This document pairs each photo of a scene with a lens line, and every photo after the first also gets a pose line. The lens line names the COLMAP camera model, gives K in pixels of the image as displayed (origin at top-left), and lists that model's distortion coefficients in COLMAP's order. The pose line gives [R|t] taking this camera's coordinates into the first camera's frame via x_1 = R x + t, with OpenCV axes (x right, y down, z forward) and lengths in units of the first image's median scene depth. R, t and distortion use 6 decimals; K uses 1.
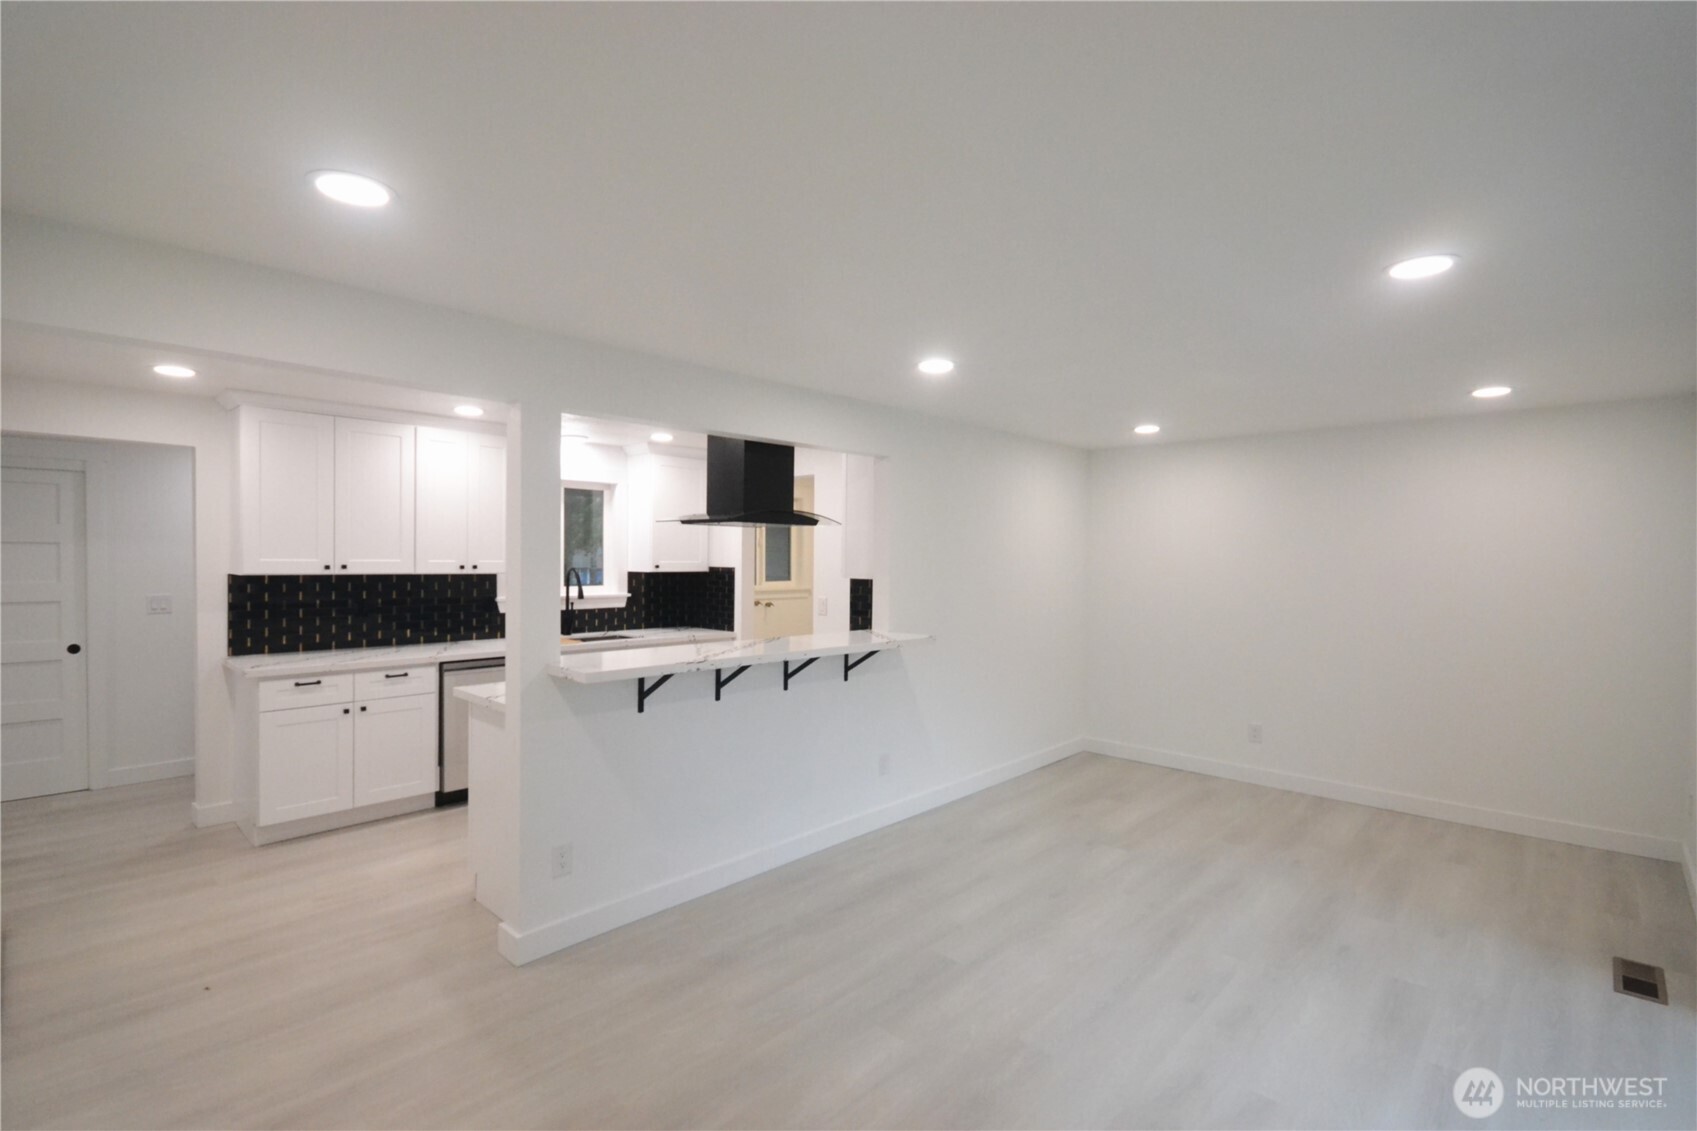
lens RADIAL K [[778.7, 0, 851.8], [0, 778.7, 570.0], [0, 0, 1]] dist [-0.004710, -0.002973]
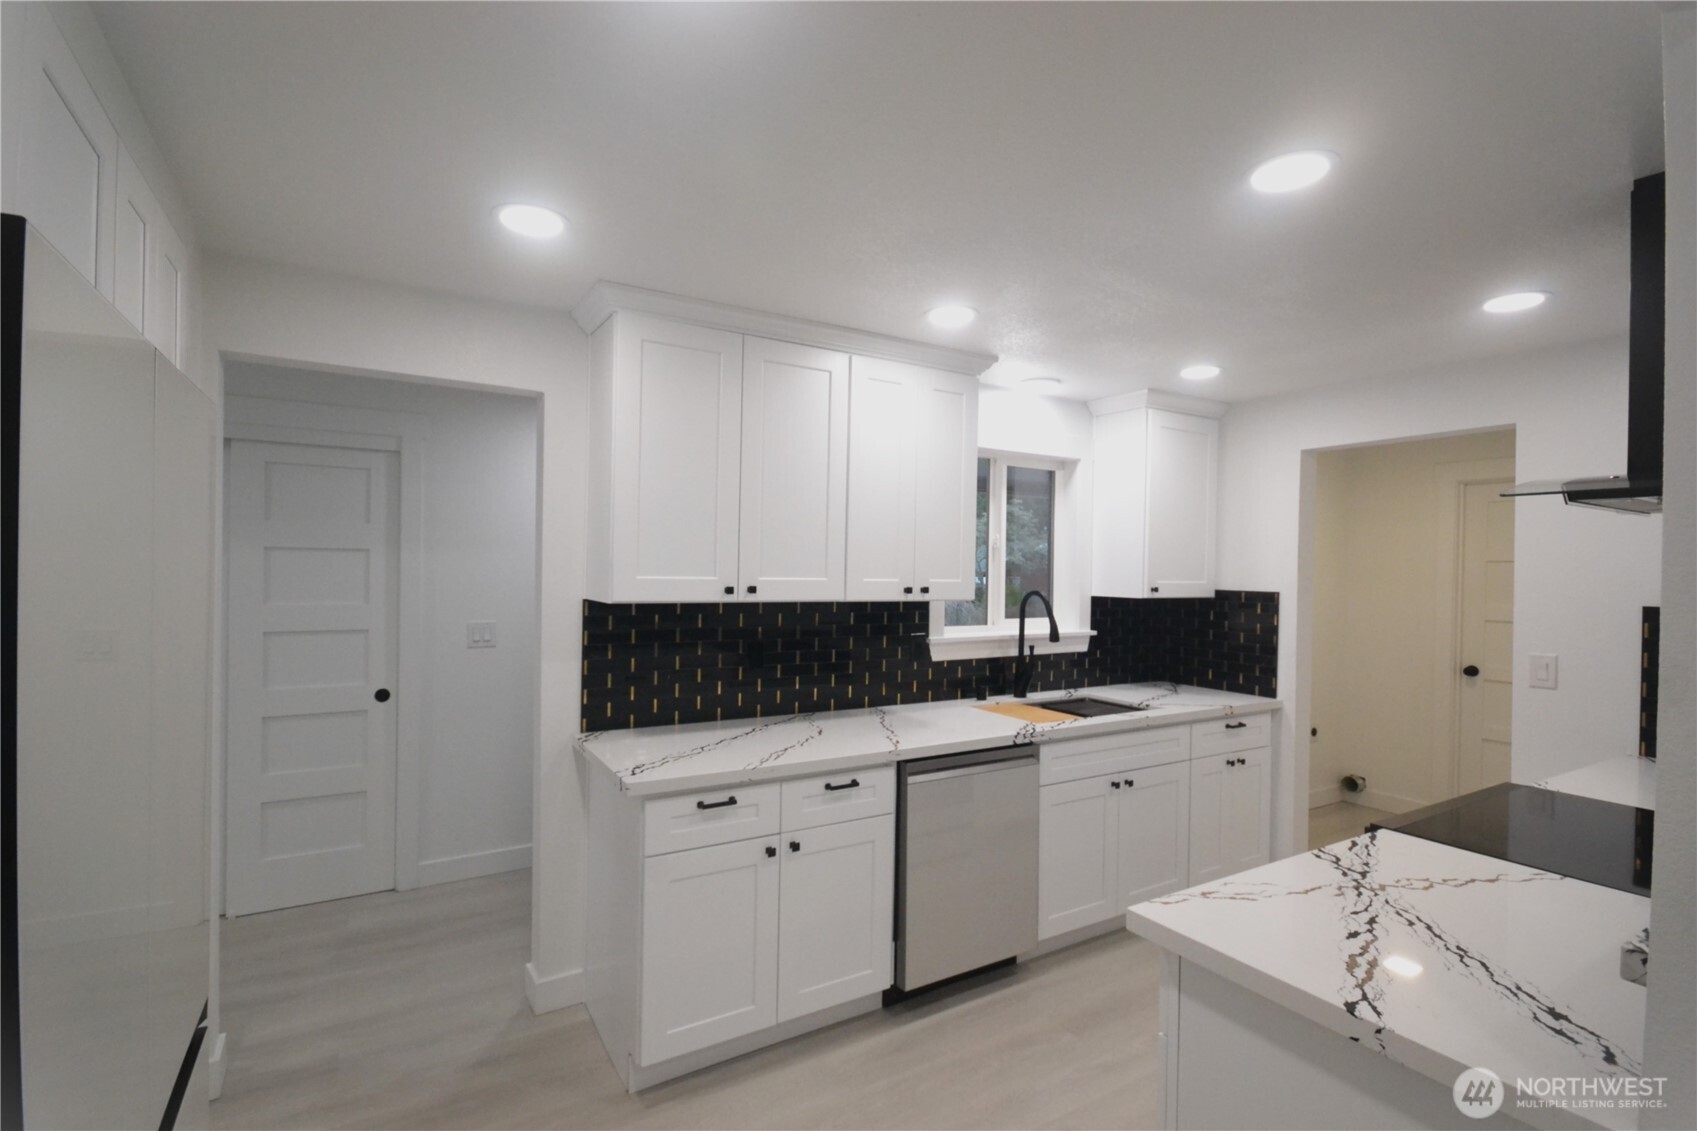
lens RADIAL K [[778.7, 0, 844.1], [0, 778.7, 567.4], [0, 0, 1]] dist [-0.004710, -0.002973]
pose [[0.962304, 0.005749, -0.271914, -0.399951], [-0.010862, 0.999791, -0.017301, -0.010662], [0.271758, 0.019602, 0.962166, 0.421954]]
